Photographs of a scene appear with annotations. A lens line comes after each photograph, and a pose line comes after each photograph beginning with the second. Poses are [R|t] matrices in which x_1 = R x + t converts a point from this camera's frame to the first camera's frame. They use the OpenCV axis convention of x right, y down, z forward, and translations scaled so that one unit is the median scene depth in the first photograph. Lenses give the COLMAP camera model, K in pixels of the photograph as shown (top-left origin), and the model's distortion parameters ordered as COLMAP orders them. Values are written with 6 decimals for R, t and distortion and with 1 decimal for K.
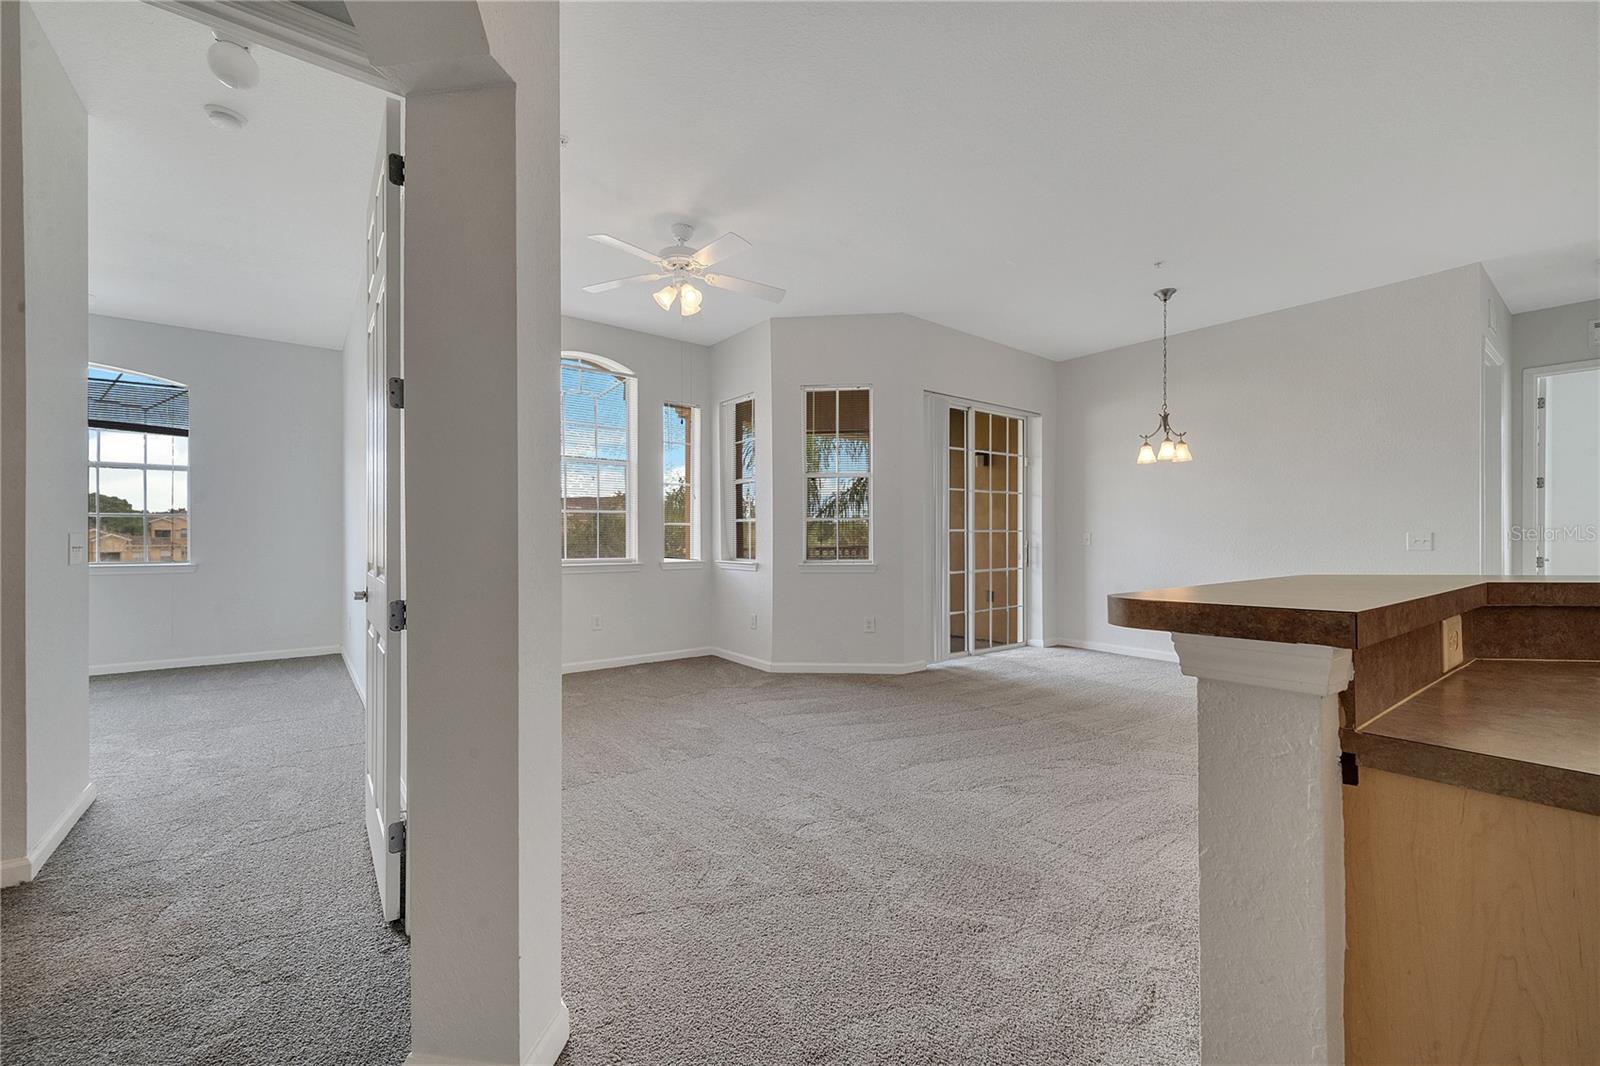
lens RADIAL K [[646.2, 0, 792.5], [0, 646.2, 537.4], [0, 0, 1]] dist [0.001961, -0.000107]
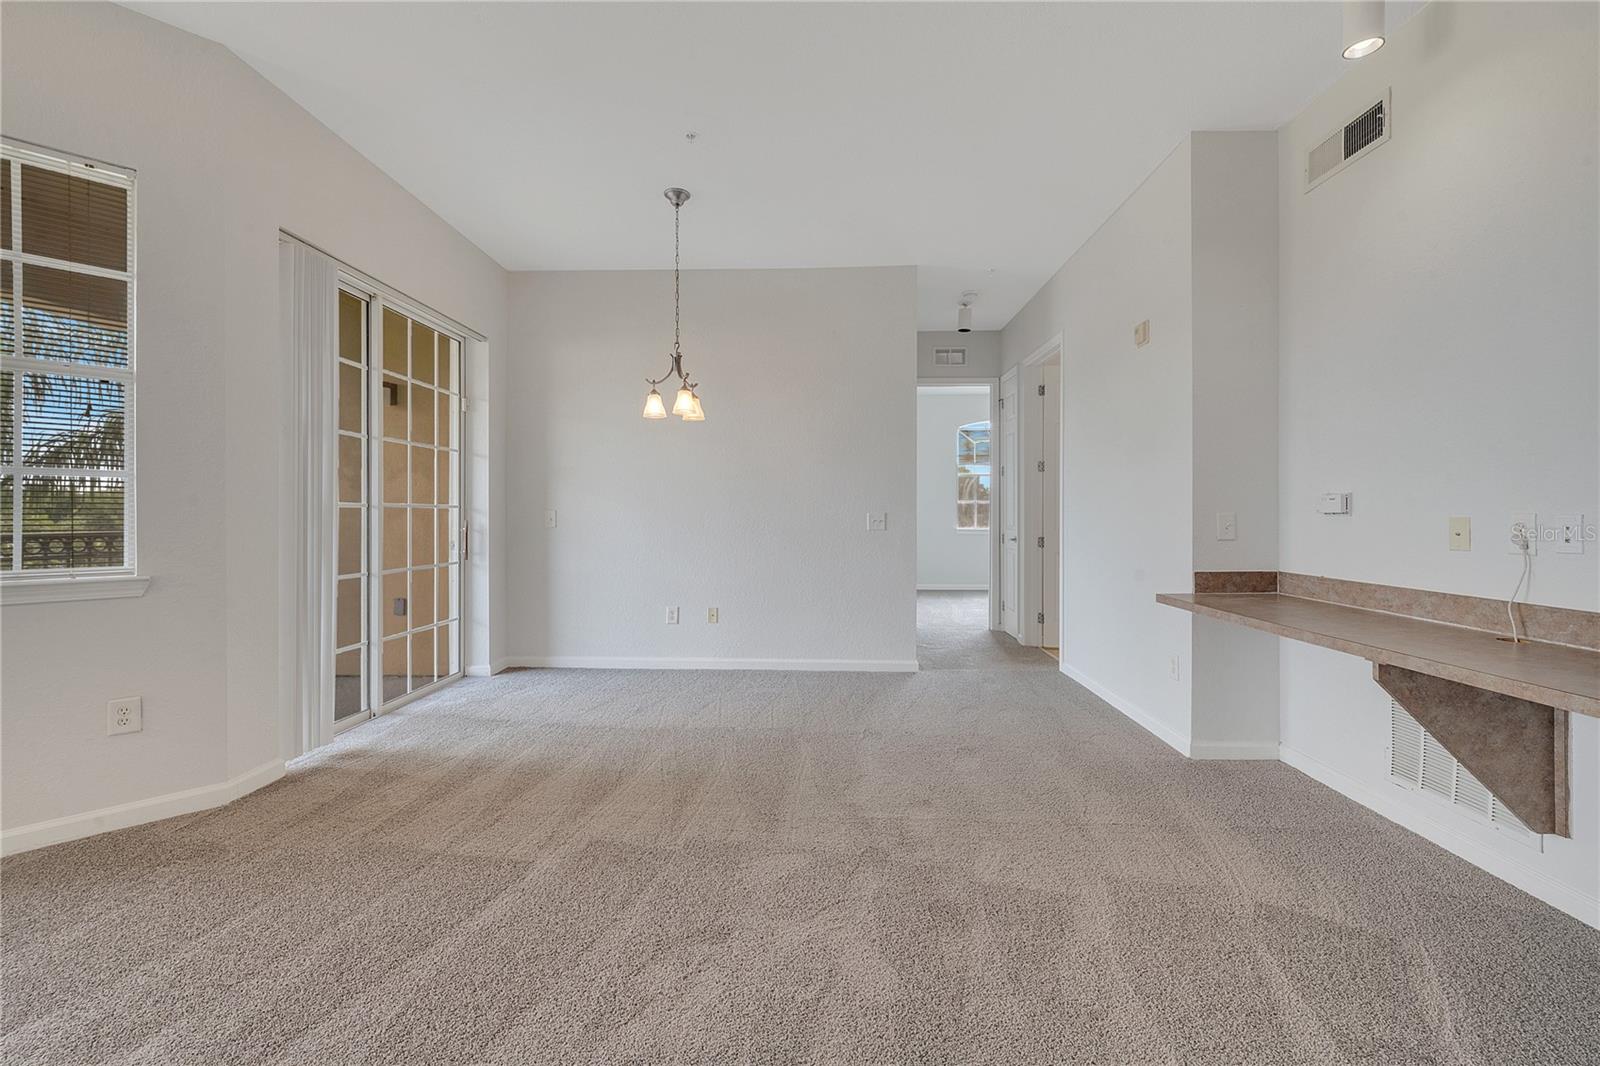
lens RADIAL K [[660.1, 0, 802.3], [0, 660.1, 517.5], [0, 0, 1]] dist [0.001399, -0.000377]
pose [[0.631372, 0.000439, 0.775480, 0.057498], [-0.002698, 0.999995, 0.001631, -0.001295], [-0.775475, -0.003122, 0.631370, 0.334987]]
